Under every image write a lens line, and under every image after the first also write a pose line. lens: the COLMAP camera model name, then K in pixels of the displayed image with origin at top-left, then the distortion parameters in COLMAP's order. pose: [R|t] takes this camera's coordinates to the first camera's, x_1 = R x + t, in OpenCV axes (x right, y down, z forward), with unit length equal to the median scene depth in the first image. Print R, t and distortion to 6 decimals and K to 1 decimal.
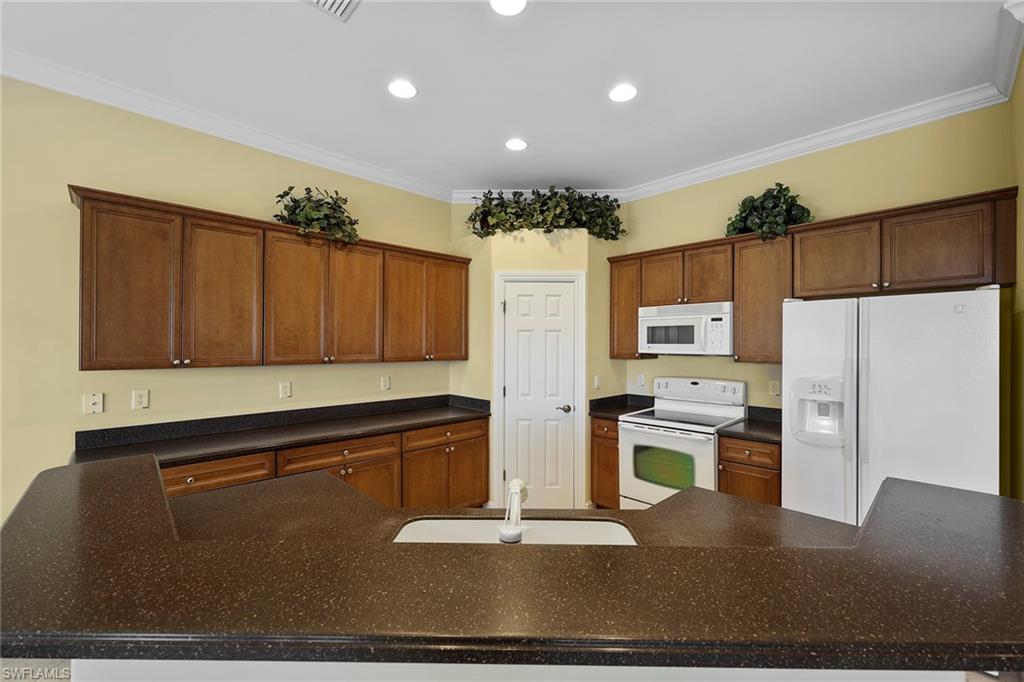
lens RADIAL K [[413.2, 0, 517.1], [0, 413.2, 342.5], [0, 0, 1]] dist [0.000336, 0.000425]
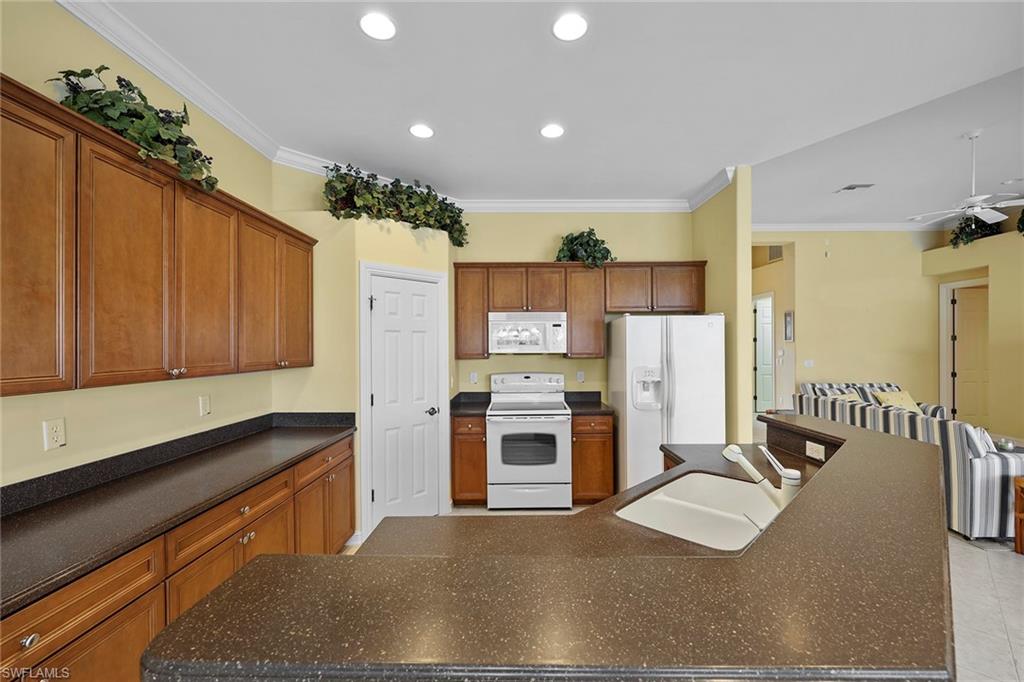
lens RADIAL K [[413.2, 0, 513.8], [0, 413.2, 343.9], [0, 0, 1]] dist [0.000336, 0.000425]
pose [[0.704879, -0.002705, 0.709322, -0.479362], [0.003054, 0.999995, 0.000778, -0.000397], [-0.709321, 0.001618, 0.704884, 0.183727]]
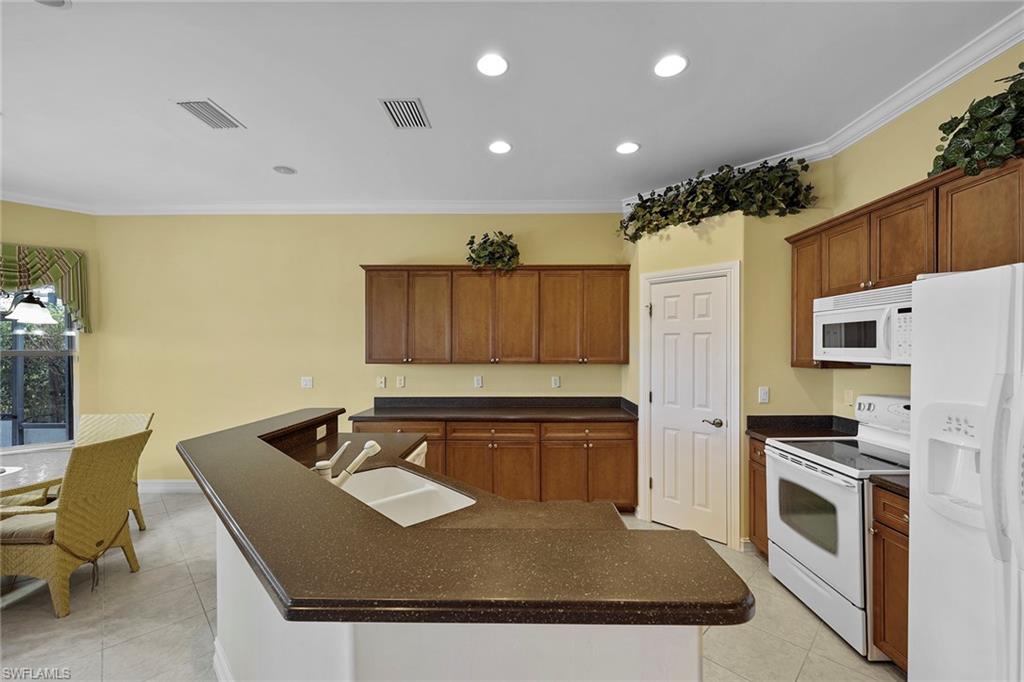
lens RADIAL K [[413.2, 0, 522.0], [0, 413.2, 347.1], [0, 0, 1]] dist [0.000336, 0.000425]
pose [[0.715842, -0.004615, -0.698247, 0.471848], [0.005612, 0.999984, -0.000856, -0.000490], [0.698239, -0.003305, 0.715857, 0.100968]]
